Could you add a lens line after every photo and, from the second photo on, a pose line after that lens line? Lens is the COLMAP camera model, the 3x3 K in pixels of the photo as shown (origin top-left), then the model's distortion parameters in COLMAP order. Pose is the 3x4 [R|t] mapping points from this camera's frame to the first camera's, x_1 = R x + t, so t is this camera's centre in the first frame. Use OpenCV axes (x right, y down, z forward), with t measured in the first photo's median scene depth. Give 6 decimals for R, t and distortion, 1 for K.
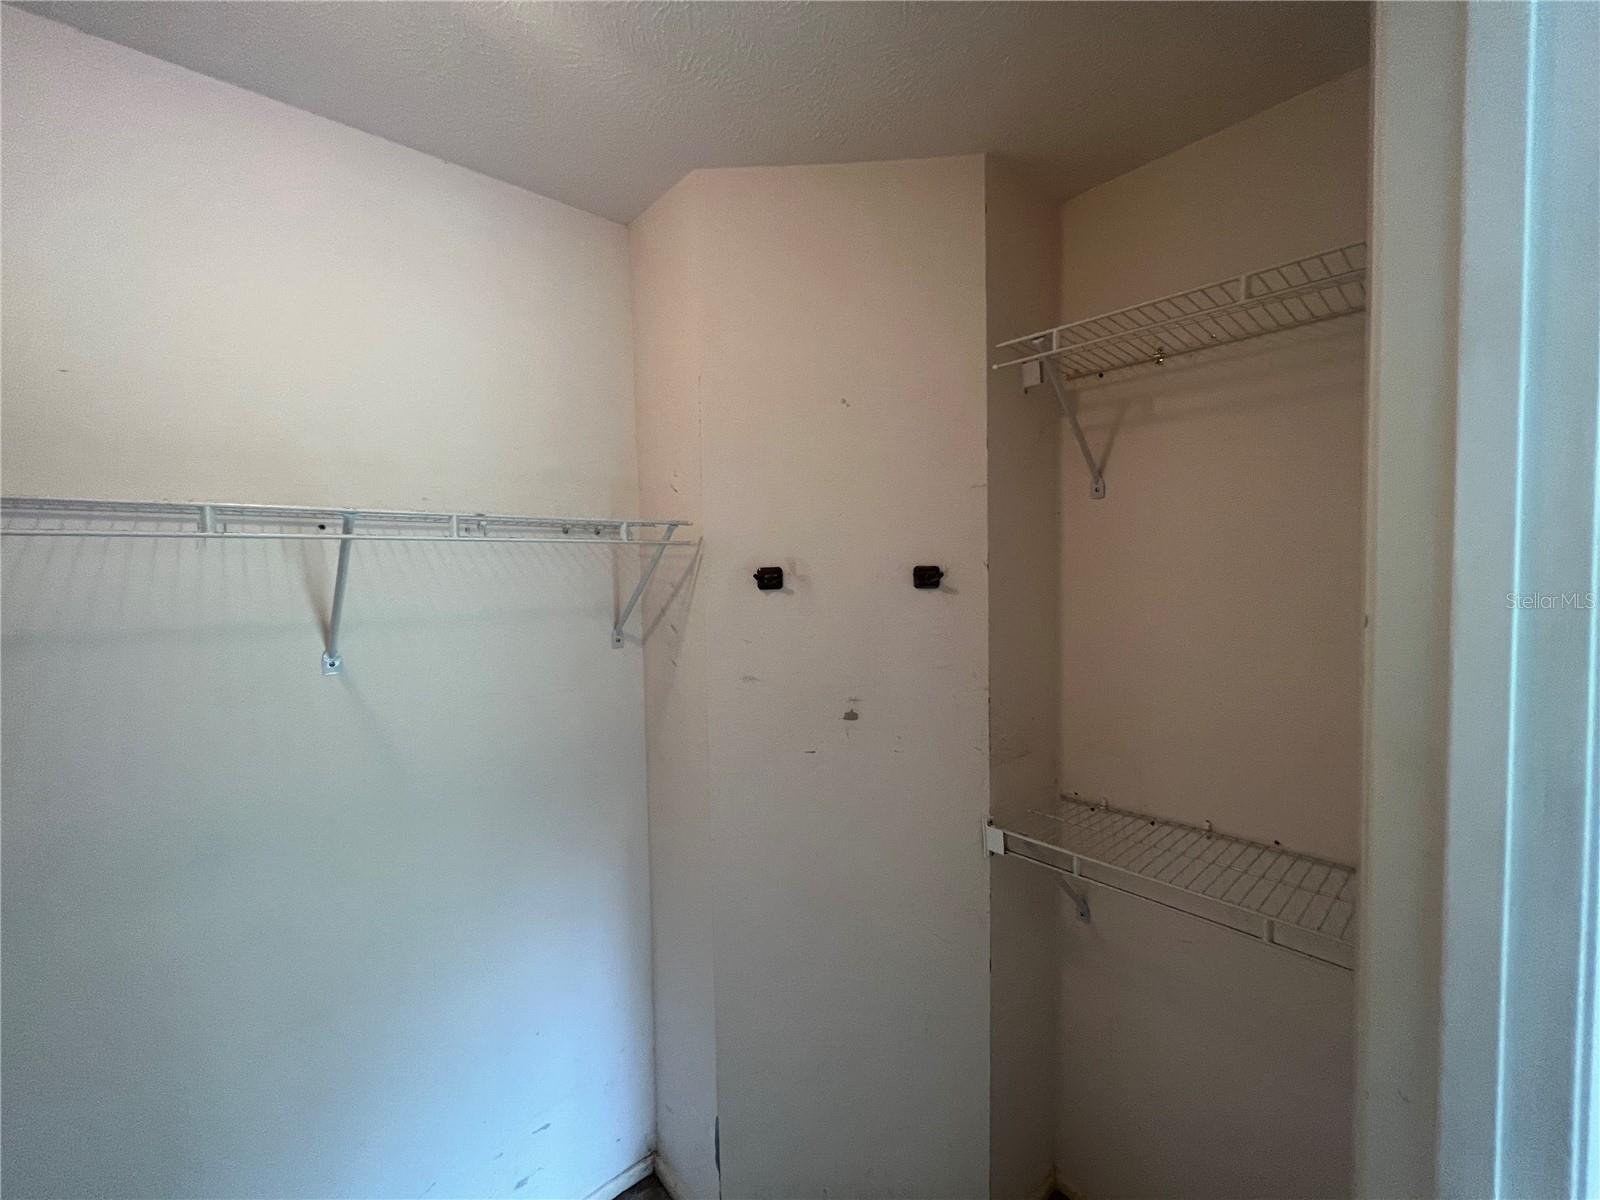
lens RADIAL K [[638.4, 0, 800.0], [0, 638.4, 596.5], [0, 0, 1]] dist [-0.001005, 0.000135]
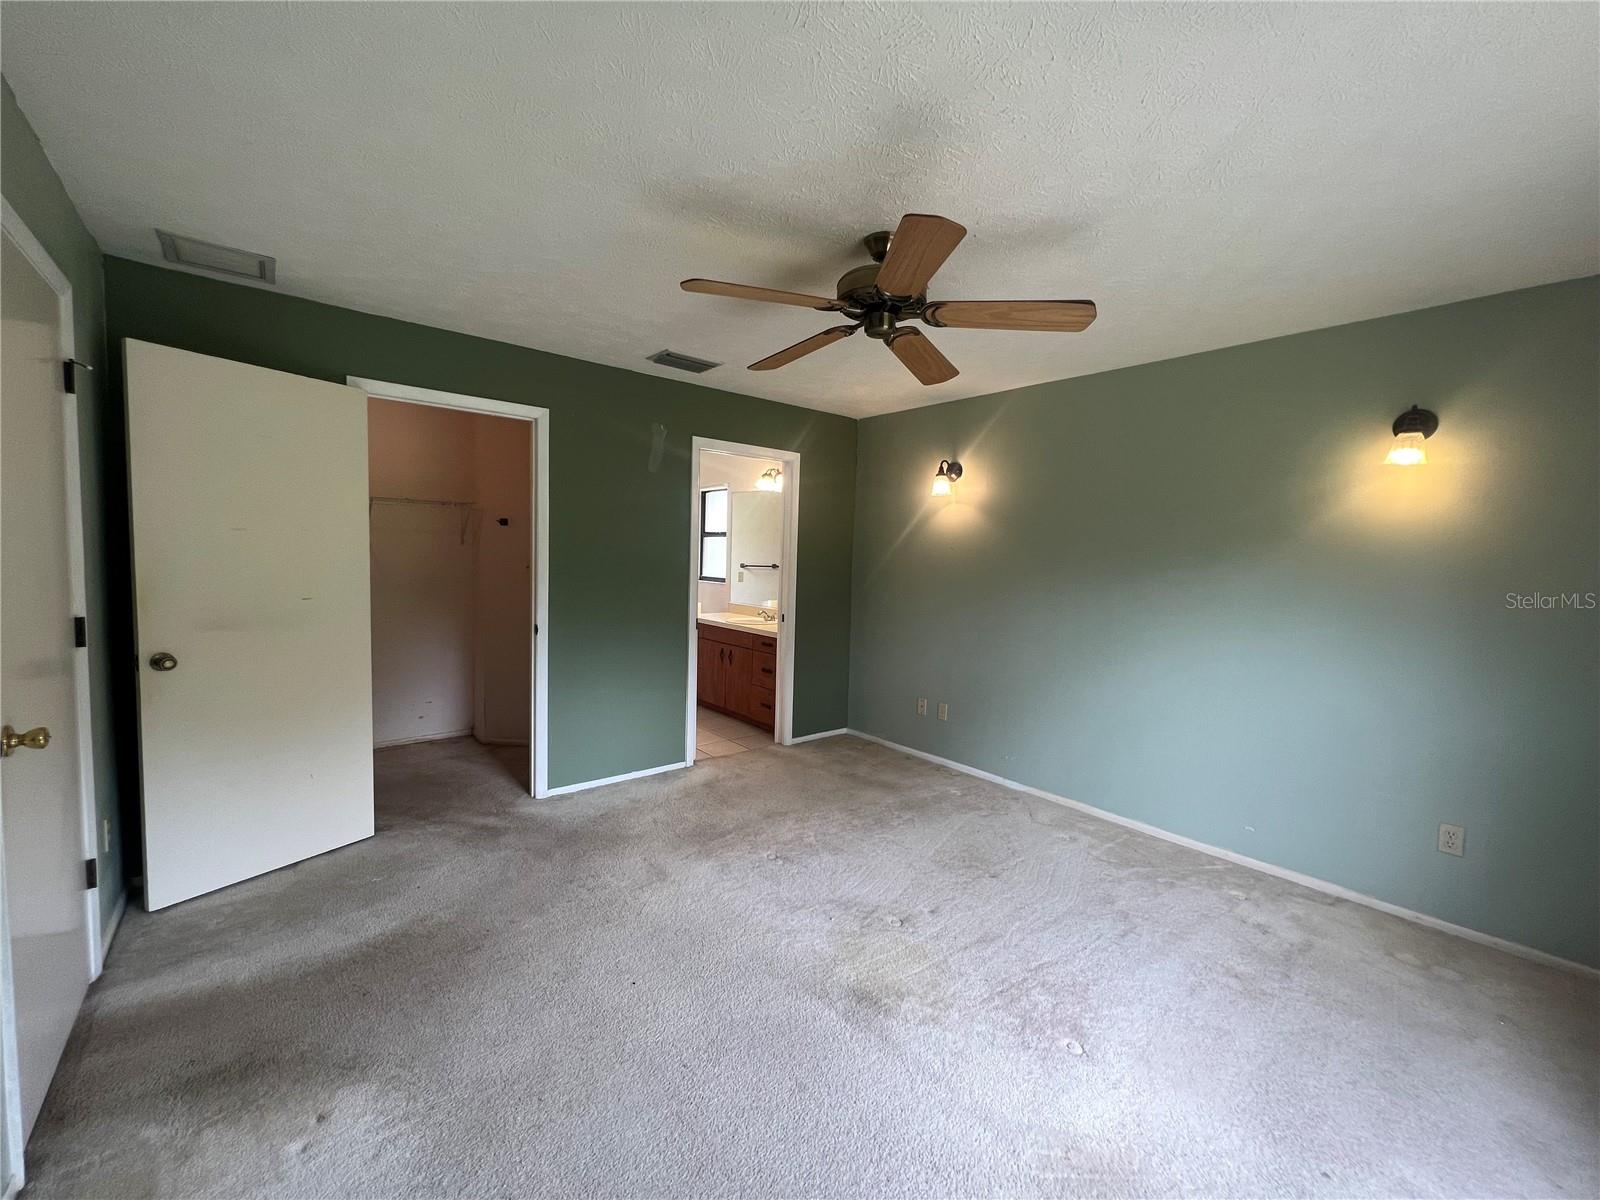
lens RADIAL K [[639.0, 0, 799.7], [0, 639.0, 594.2], [0, 0, 1]] dist [-0.002625, 0.000553]
pose [[0.999062, 0.043169, -0.003364, 1.414676], [-0.043058, 0.998680, 0.028012, 0.174169], [0.004569, -0.027841, 0.999602, -2.125937]]
